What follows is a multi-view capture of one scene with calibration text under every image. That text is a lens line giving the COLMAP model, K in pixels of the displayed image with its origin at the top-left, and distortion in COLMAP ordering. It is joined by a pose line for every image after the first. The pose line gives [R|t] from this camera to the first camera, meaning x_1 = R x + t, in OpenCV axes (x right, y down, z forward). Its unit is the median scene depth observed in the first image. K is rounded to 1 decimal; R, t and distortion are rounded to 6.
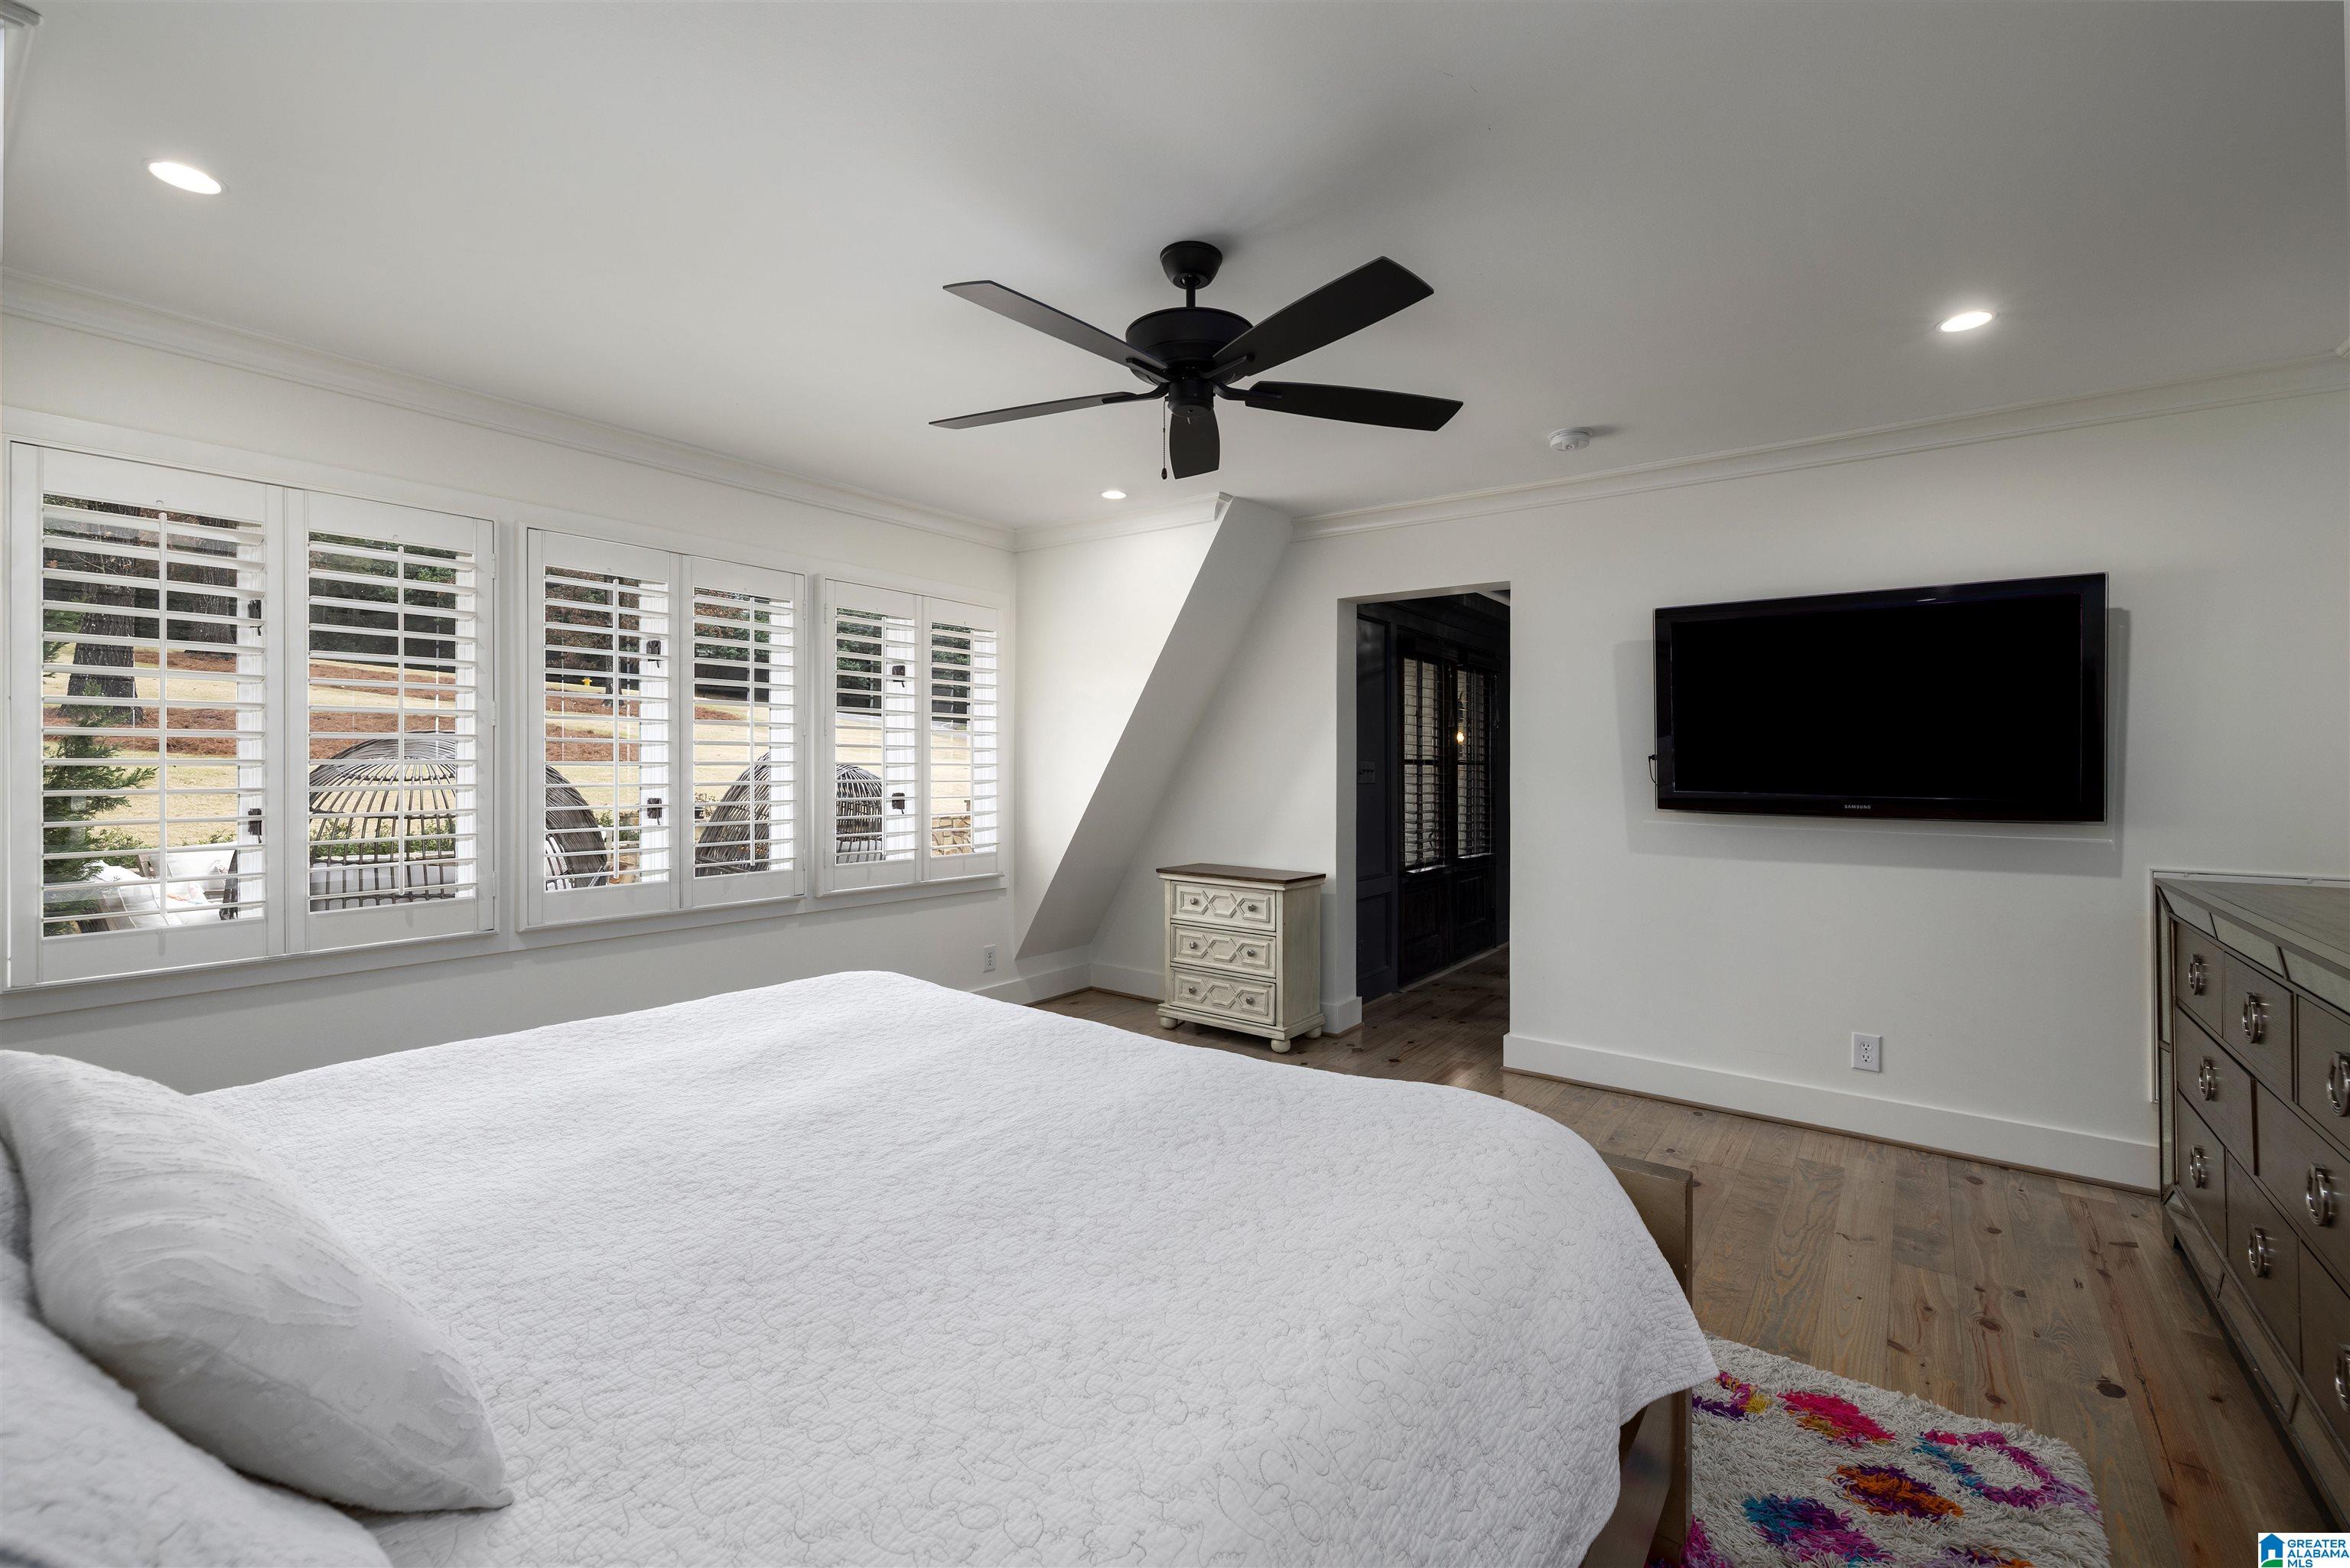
lens RADIAL K [[1004.7, 0, 1166.9], [0, 1004.7, 765.7], [0, 0, 1]] dist [-0.000256, 0.000164]
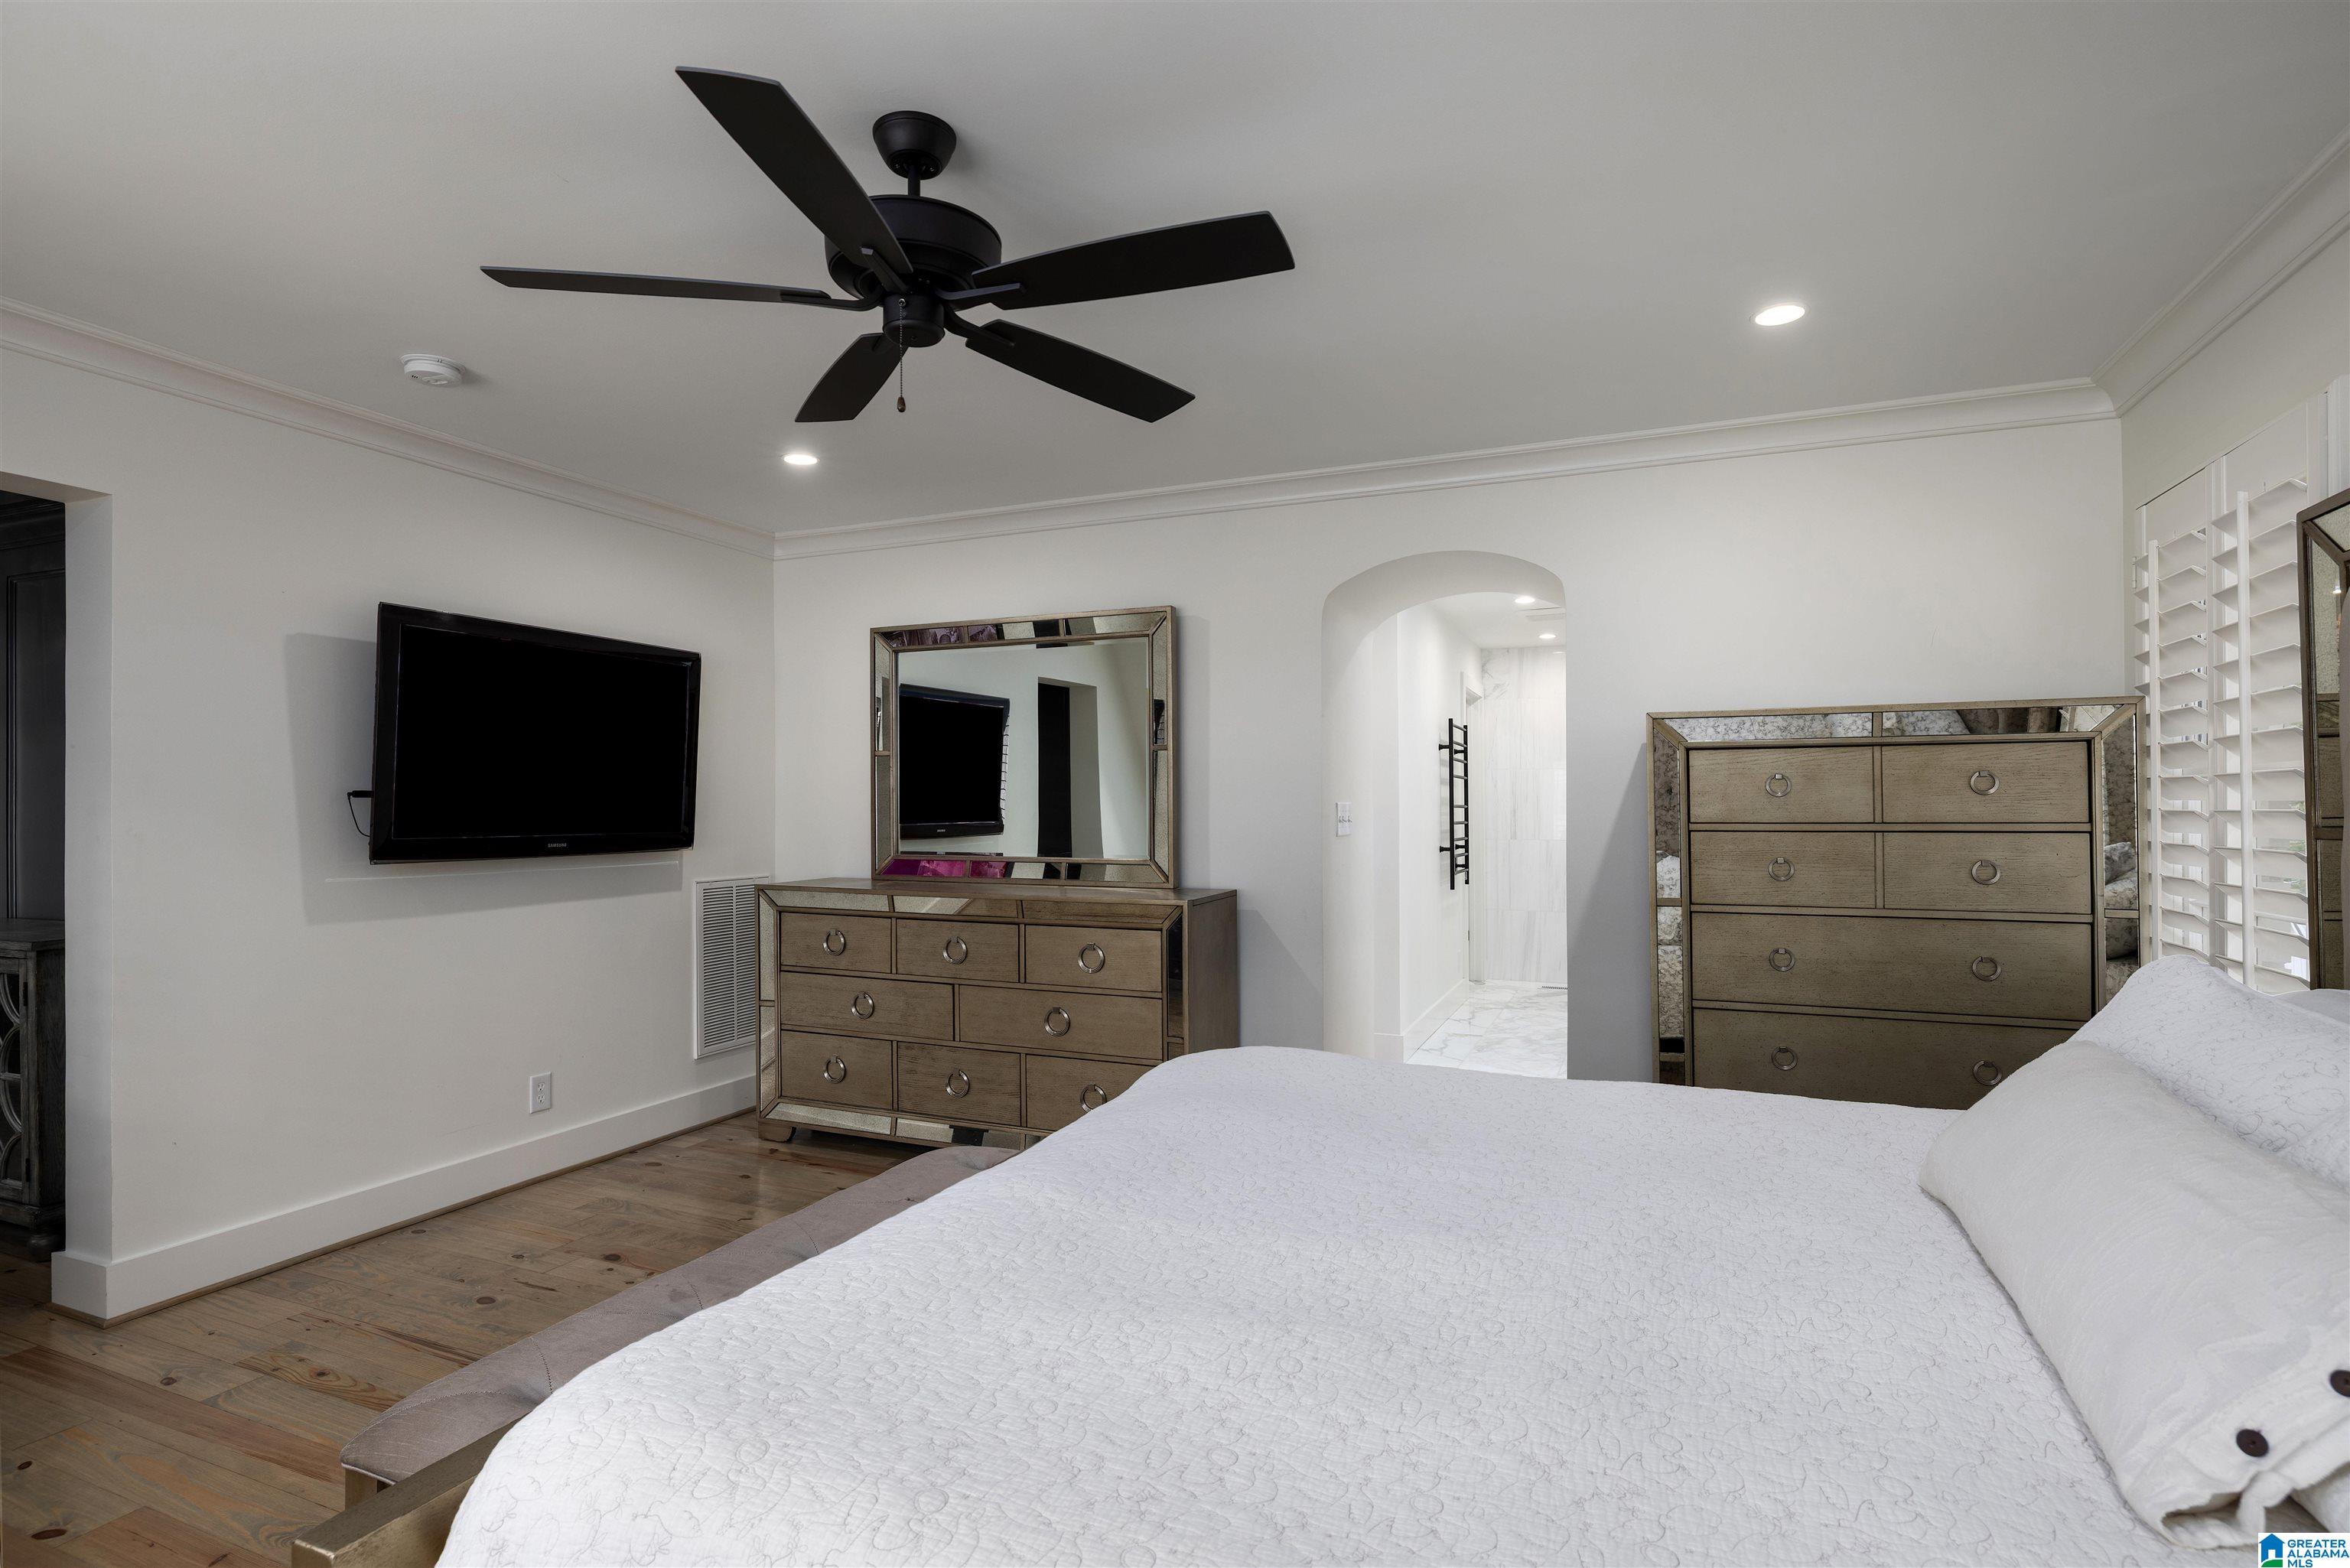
lens RADIAL K [[1170.0, 0, 1174.2], [0, 1170.0, 779.2], [0, 0, 1]] dist [-0.000469, -0.000300]
pose [[-0.235232, 0.008518, 0.971902, -0.619648], [-0.002512, 0.999953, -0.009372, -0.014932], [-0.971936, -0.004646, -0.235199, 0.717620]]
